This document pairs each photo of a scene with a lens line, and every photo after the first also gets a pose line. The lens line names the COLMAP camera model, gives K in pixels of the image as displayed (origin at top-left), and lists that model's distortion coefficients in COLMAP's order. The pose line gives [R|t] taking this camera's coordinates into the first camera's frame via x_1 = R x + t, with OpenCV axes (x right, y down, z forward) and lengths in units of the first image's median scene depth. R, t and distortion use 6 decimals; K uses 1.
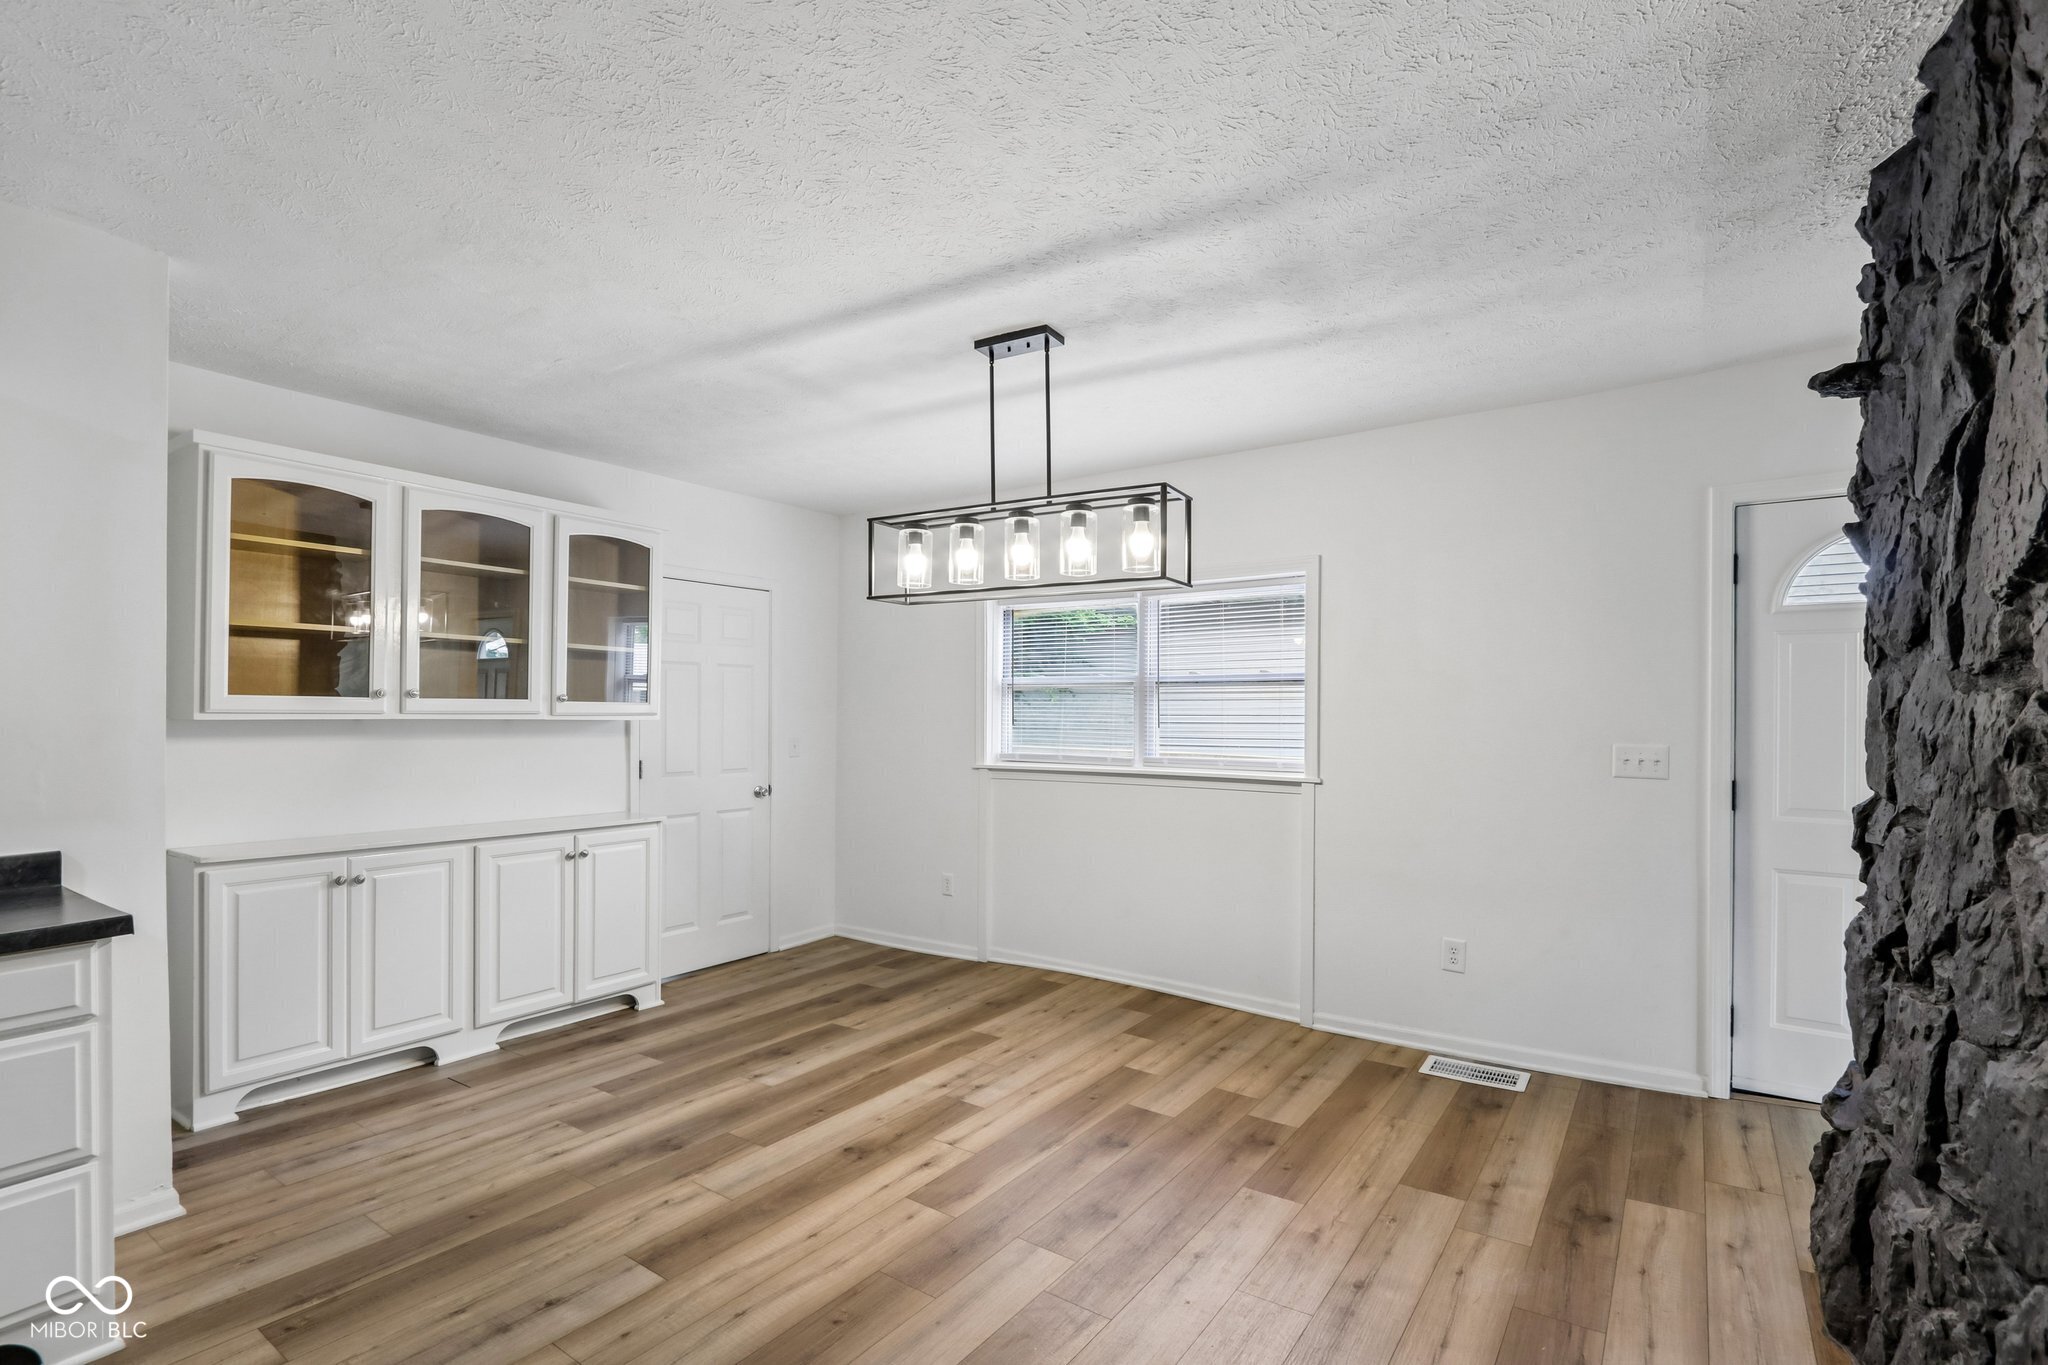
lens RADIAL K [[961.3, 0, 1009.8], [0, 961.3, 702.0], [0, 0, 1]] dist [-0.016824, 0.002154]
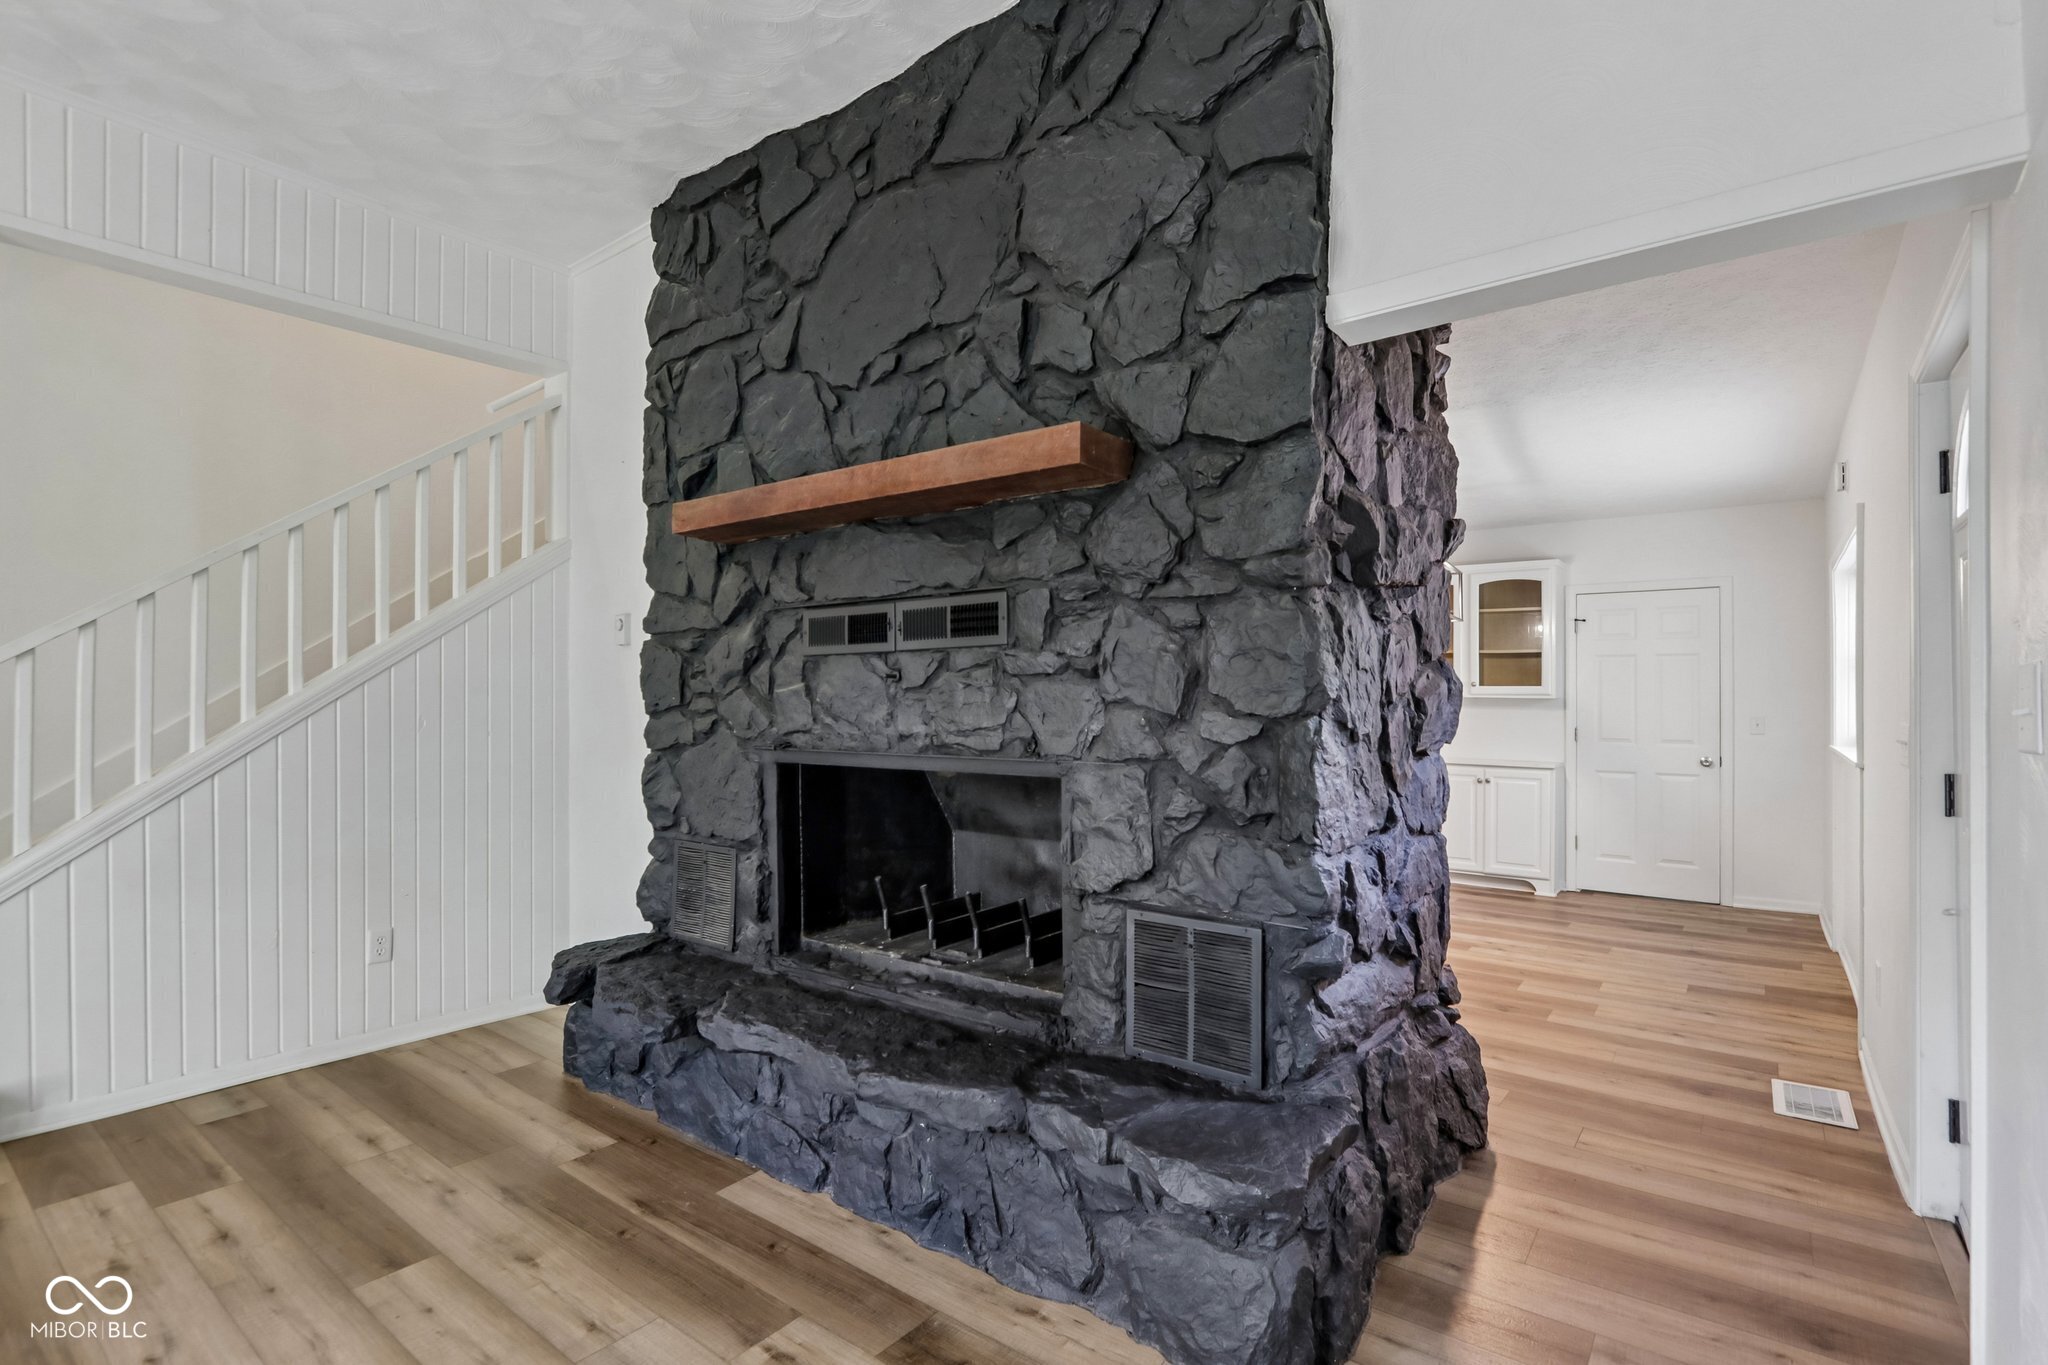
lens RADIAL K [[961.3, 0, 1043.2], [0, 961.3, 691.2], [0, 0, 1]] dist [-0.016824, 0.002154]
pose [[-0.019679, -0.010609, -0.999750, 1.356525], [0.013619, 0.999848, -0.010878, 0.012929], [0.999714, -0.013829, -0.019532, 0.315536]]
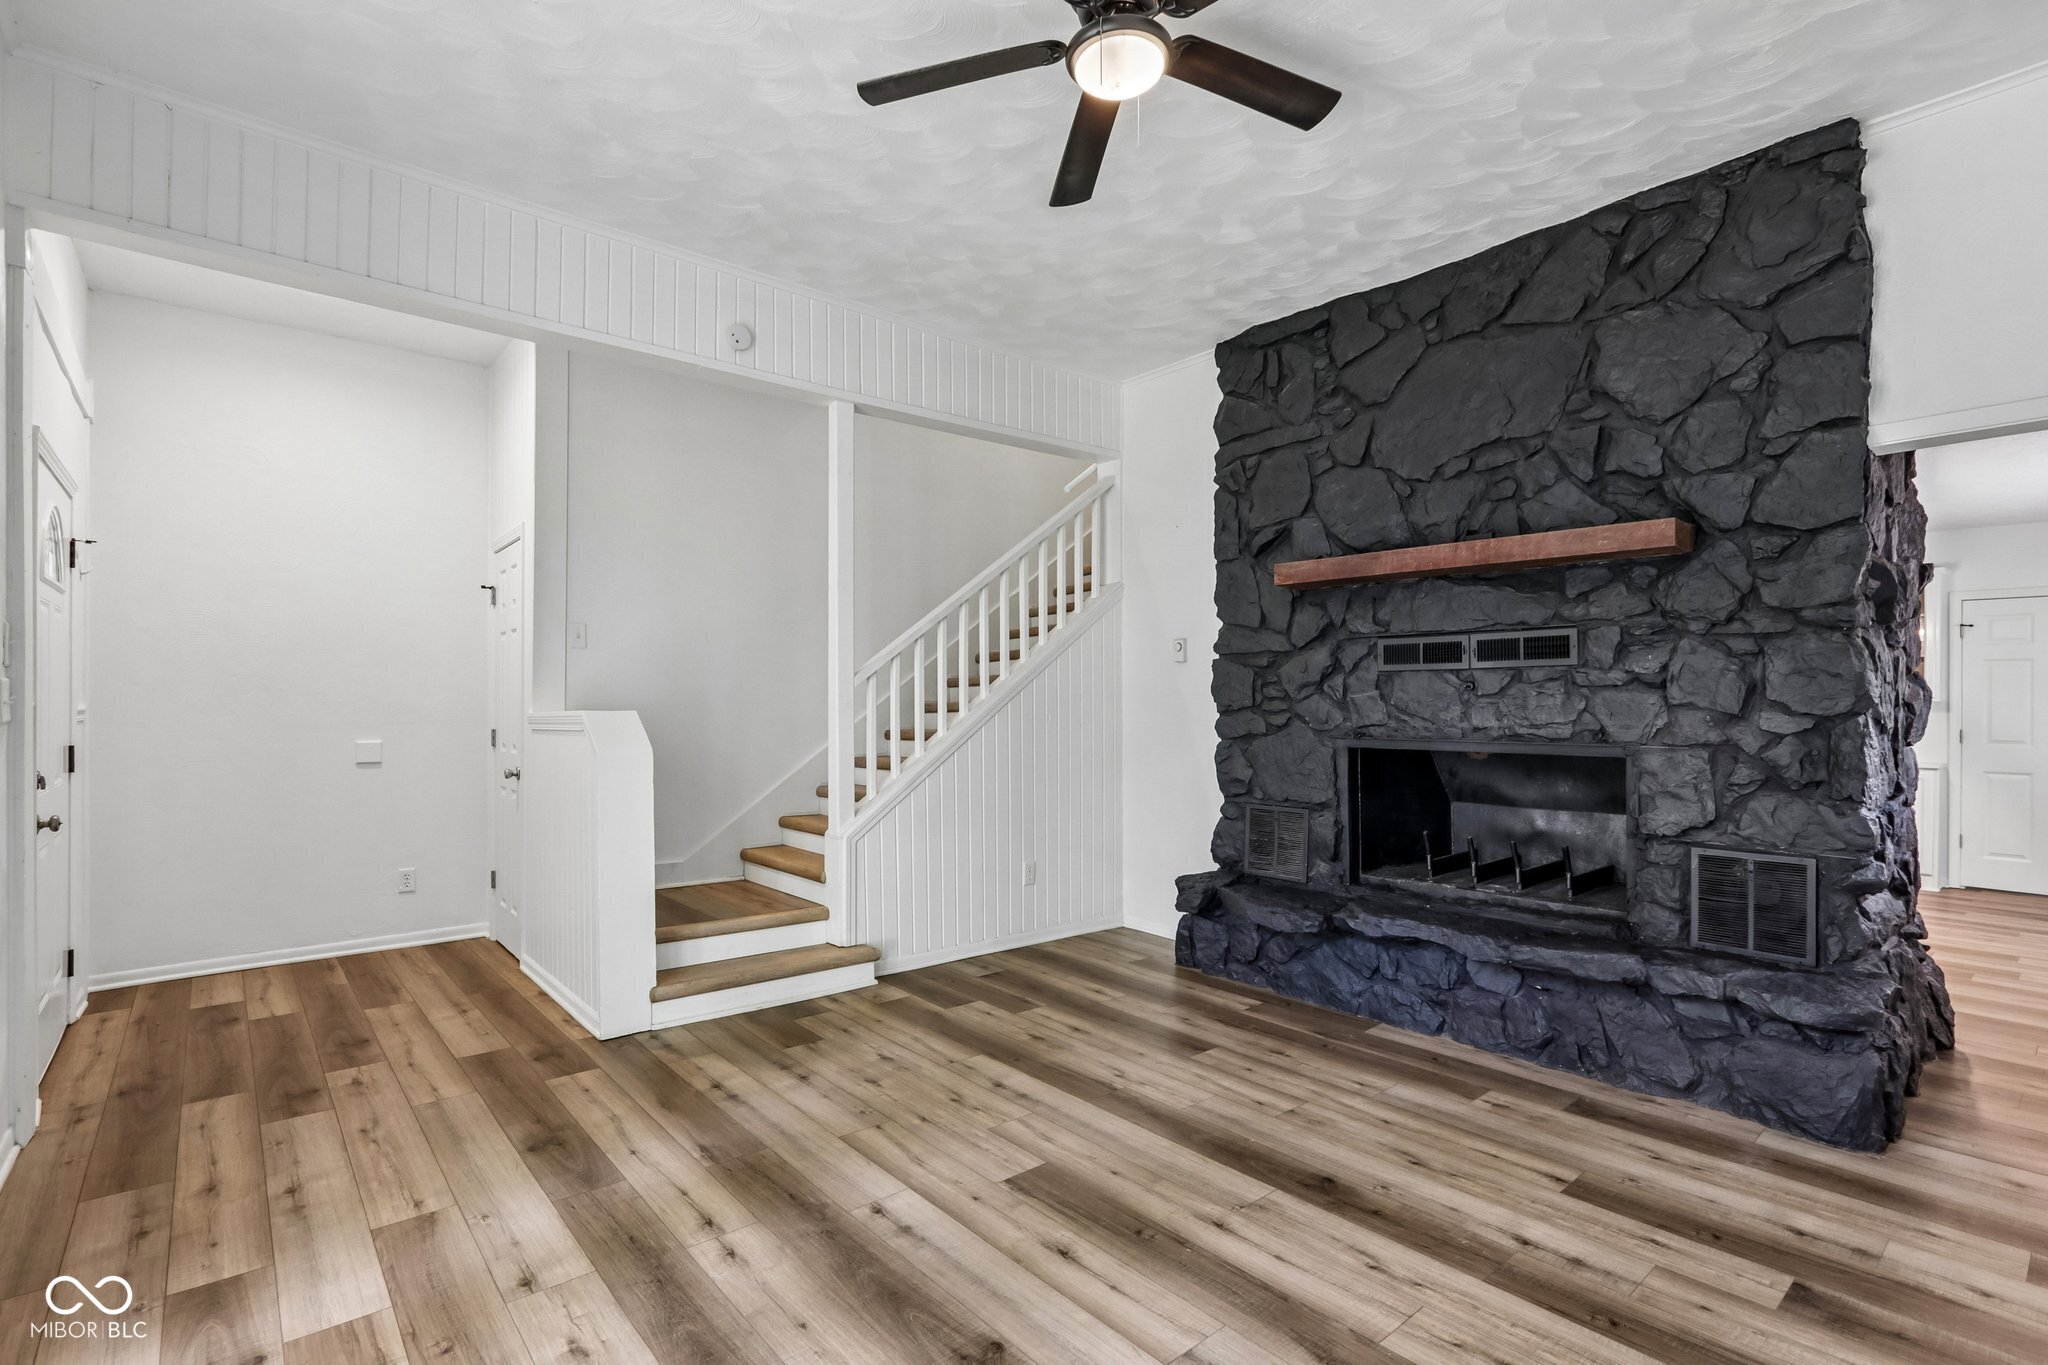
lens RADIAL K [[961.3, 0, 1030.8], [0, 961.3, 699.4], [0, 0, 1]] dist [-0.016824, 0.002154]
pose [[-0.239615, -0.002568, -0.970864, 1.758308], [0.011694, 0.999916, -0.005531, 0.006133], [0.970797, -0.012679, -0.239565, -0.034462]]
